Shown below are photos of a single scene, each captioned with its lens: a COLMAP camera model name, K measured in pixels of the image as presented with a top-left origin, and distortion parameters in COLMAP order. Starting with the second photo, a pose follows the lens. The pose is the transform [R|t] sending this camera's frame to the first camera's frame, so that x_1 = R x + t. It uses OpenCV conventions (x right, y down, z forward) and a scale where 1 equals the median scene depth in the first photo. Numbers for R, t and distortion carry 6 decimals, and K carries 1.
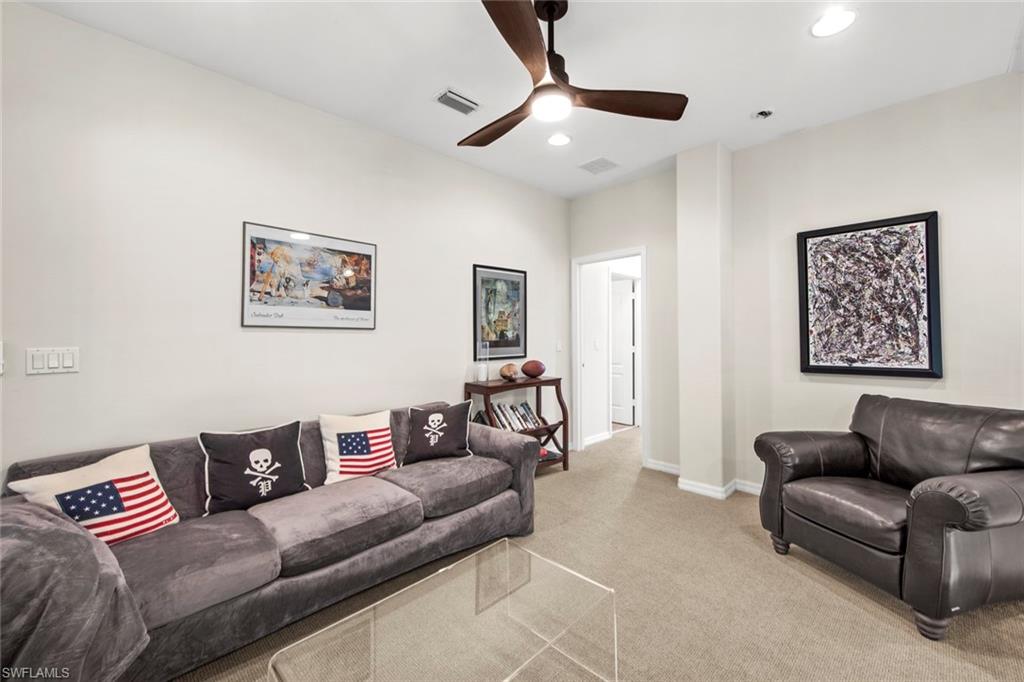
lens RADIAL K [[410.3, 0, 512.6], [0, 410.3, 332.8], [0, 0, 1]] dist [0.017564, -0.009207]
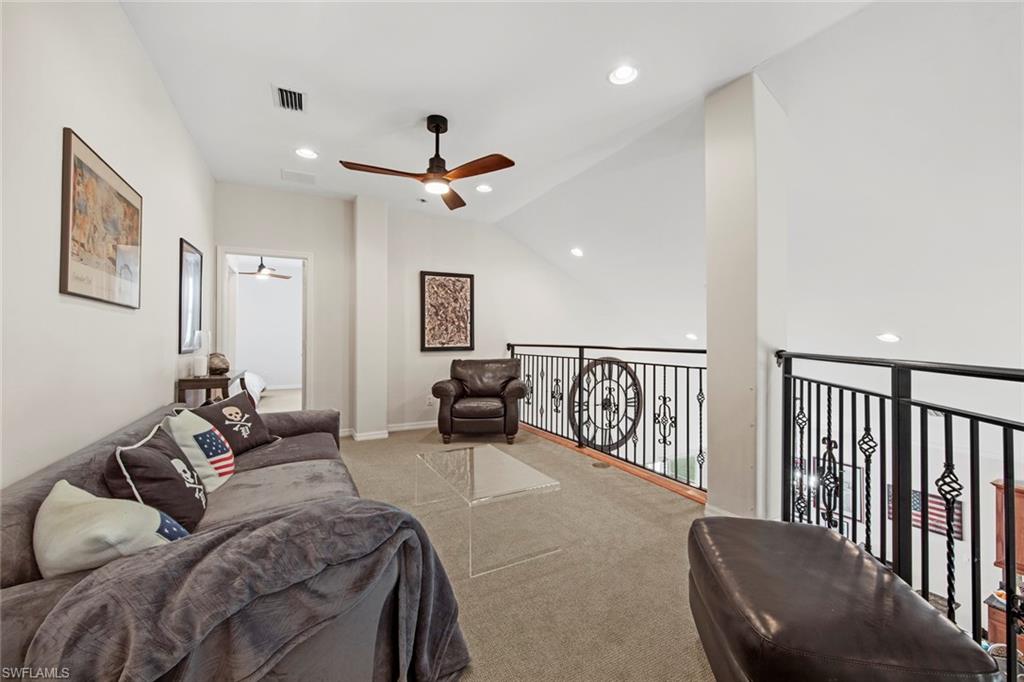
lens RADIAL K [[410.3, 0, 512.6], [0, 410.3, 332.8], [0, 0, 1]] dist [0.017564, -0.009207]
pose [[0.294627, 0.015913, 0.955480, -0.947816], [-0.008533, 0.999865, -0.014021, 0.043185], [-0.955574, -0.004022, 0.294723, 0.143762]]
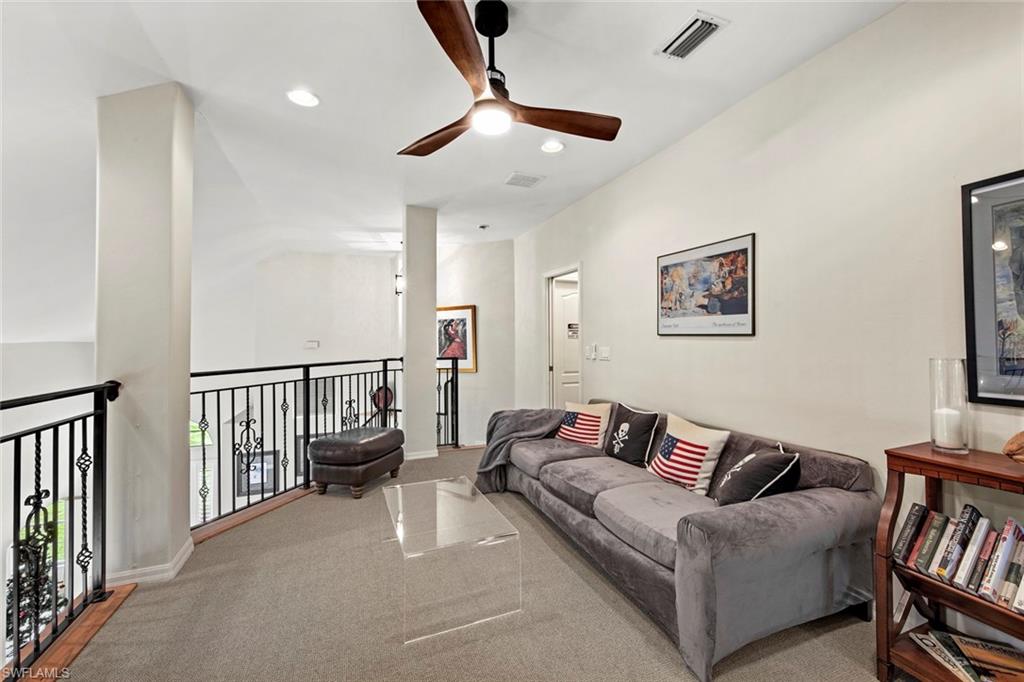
lens RADIAL K [[415.3, 0, 514.6], [0, 415.3, 337.0], [0, 0, 1]] dist [0.011769, -0.010053]
pose [[-0.383211, -0.004724, -0.923649, 0.693954], [0.008561, 0.999926, -0.008665, -0.002460], [0.923621, -0.011228, -0.383142, 0.976183]]
